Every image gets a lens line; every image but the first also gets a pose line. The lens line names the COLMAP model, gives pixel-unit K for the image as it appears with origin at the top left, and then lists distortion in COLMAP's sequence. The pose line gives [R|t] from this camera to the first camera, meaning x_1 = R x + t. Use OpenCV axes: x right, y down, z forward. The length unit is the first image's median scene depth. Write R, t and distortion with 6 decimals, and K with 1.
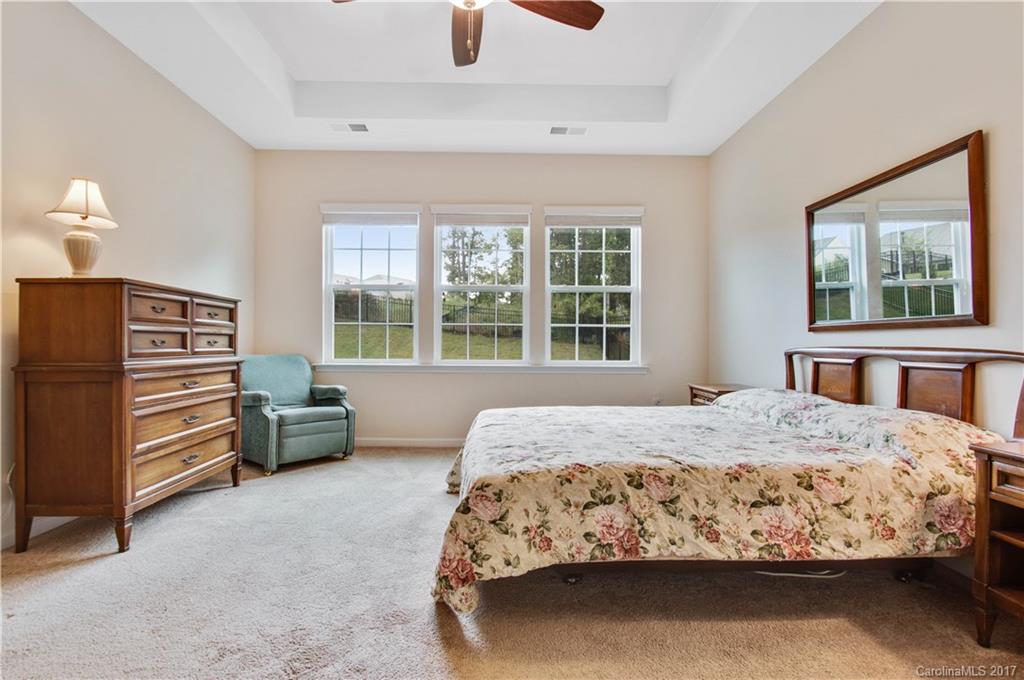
lens RADIAL K [[469.6, 0, 512.0], [0, 469.6, 340.0], [0, 0, 1]] dist [0.020542, -0.023214]
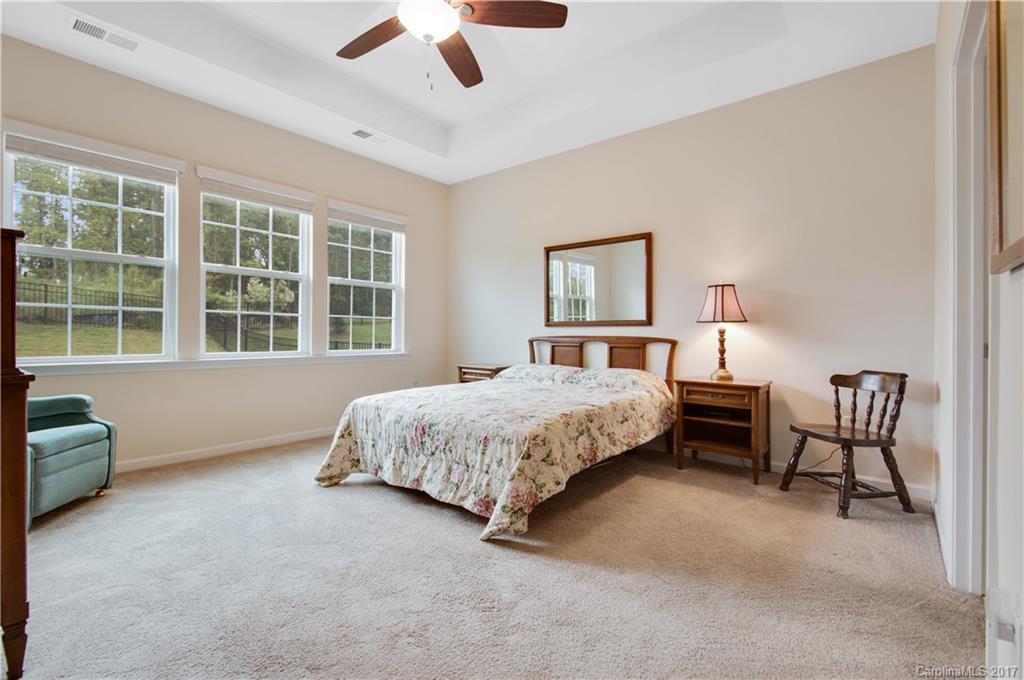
lens RADIAL K [[452.8, 0, 511.9], [0, 452.8, 332.3], [0, 0, 1]] dist [0.009398, -0.000196]
pose [[0.655161, 0.000938, 0.755489, -0.619812], [-0.006350, 0.999971, 0.004265, -0.004038], [-0.755463, -0.007591, 0.655147, 0.093444]]
